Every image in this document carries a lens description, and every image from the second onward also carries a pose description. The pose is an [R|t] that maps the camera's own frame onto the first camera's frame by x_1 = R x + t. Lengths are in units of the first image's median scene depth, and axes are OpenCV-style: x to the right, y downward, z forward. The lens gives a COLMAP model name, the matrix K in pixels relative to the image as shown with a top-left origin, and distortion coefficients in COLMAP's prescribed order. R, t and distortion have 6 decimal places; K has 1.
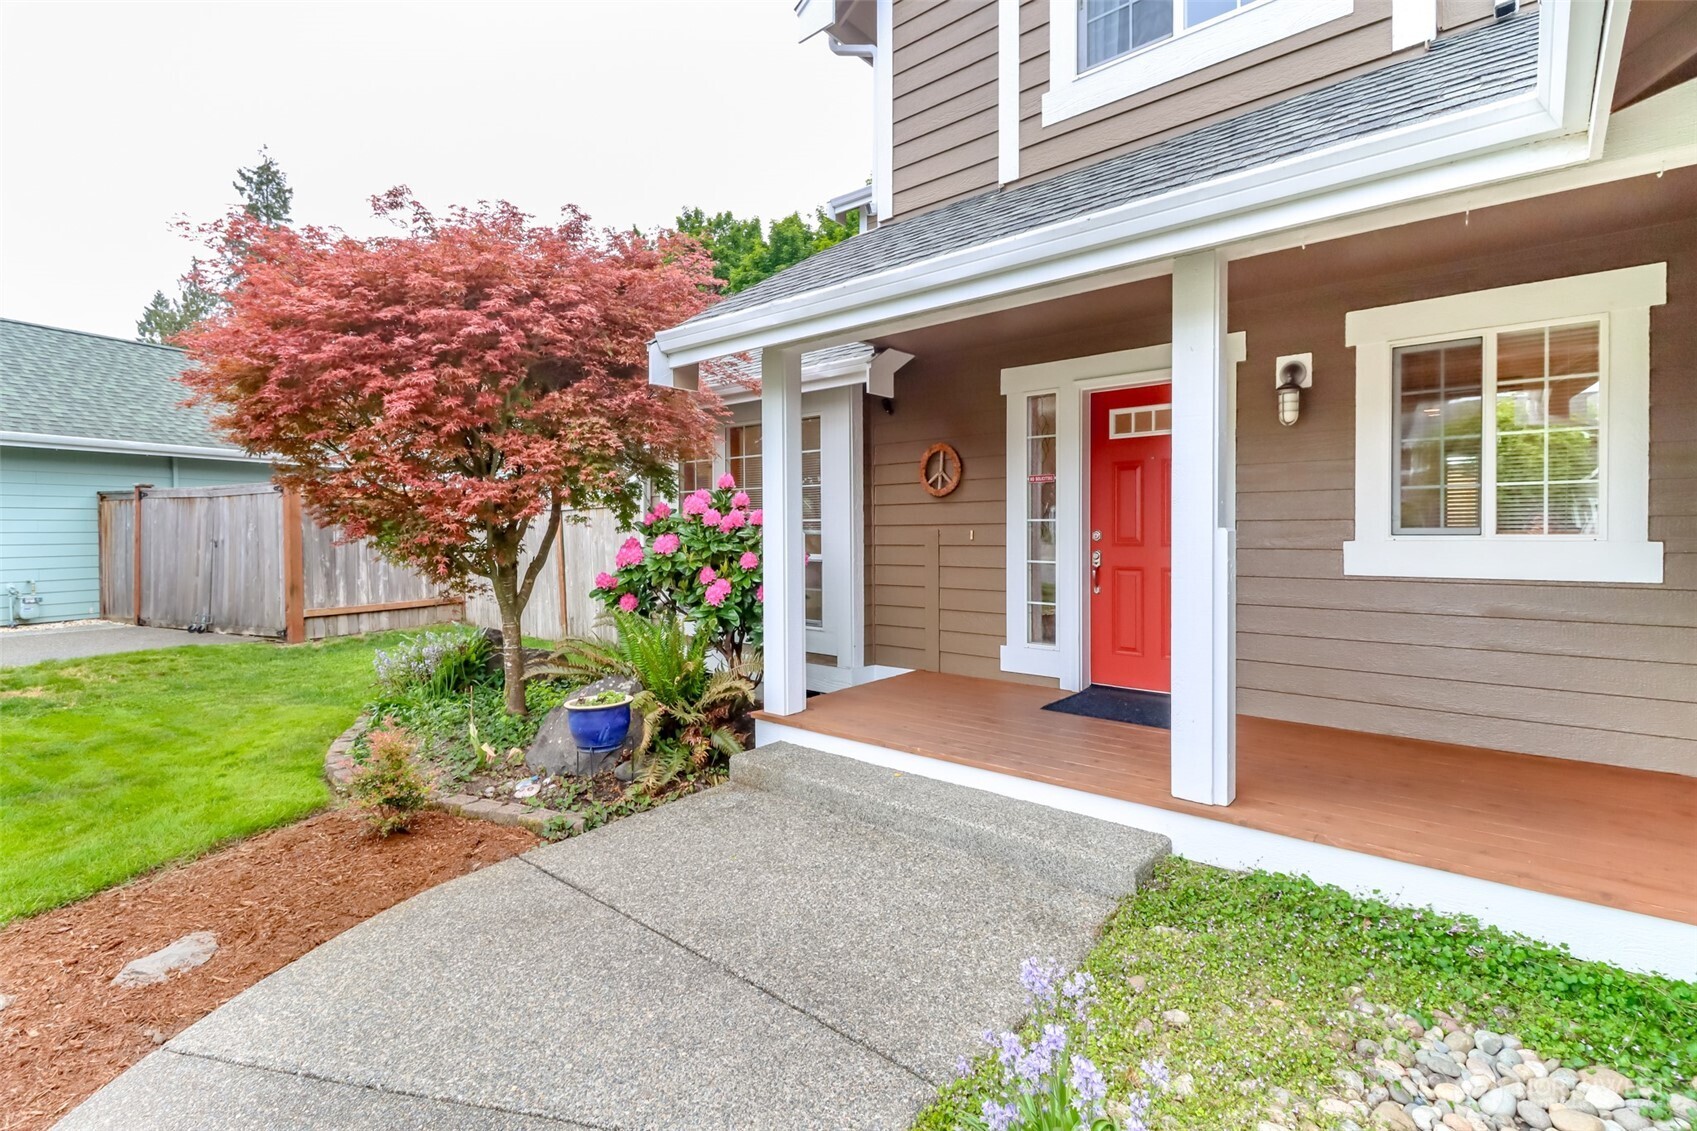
lens RADIAL K [[780.0, 0, 852.5], [0, 780.0, 538.6], [0, 0, 1]] dist [0.005711, -0.001437]
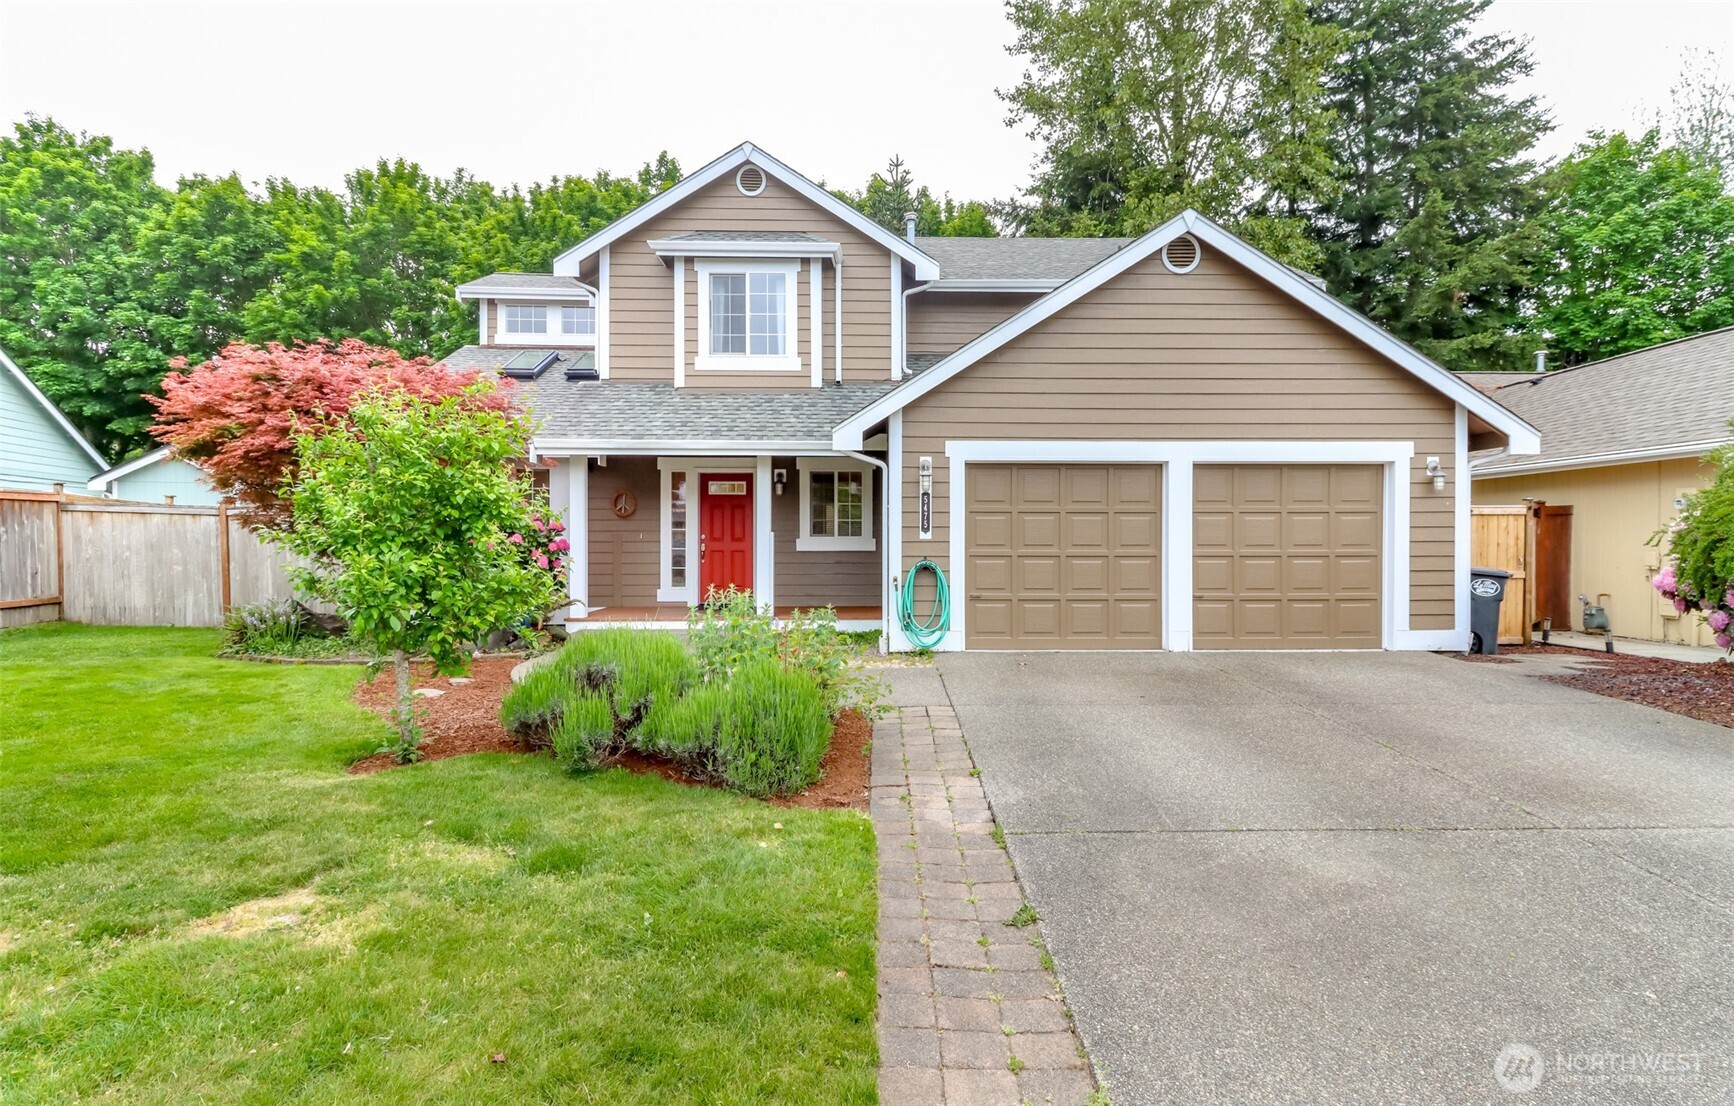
lens RADIAL K [[822.4, 0, 869.3], [0, 822.4, 547.7], [0, 0, 1]] dist [0.000733, 0.000100]
pose [[0.755471, -0.005217, 0.655161, -0.859947], [0.002269, 0.999983, 0.005347, 0.015833], [-0.655178, -0.002553, 0.755470, -1.087082]]
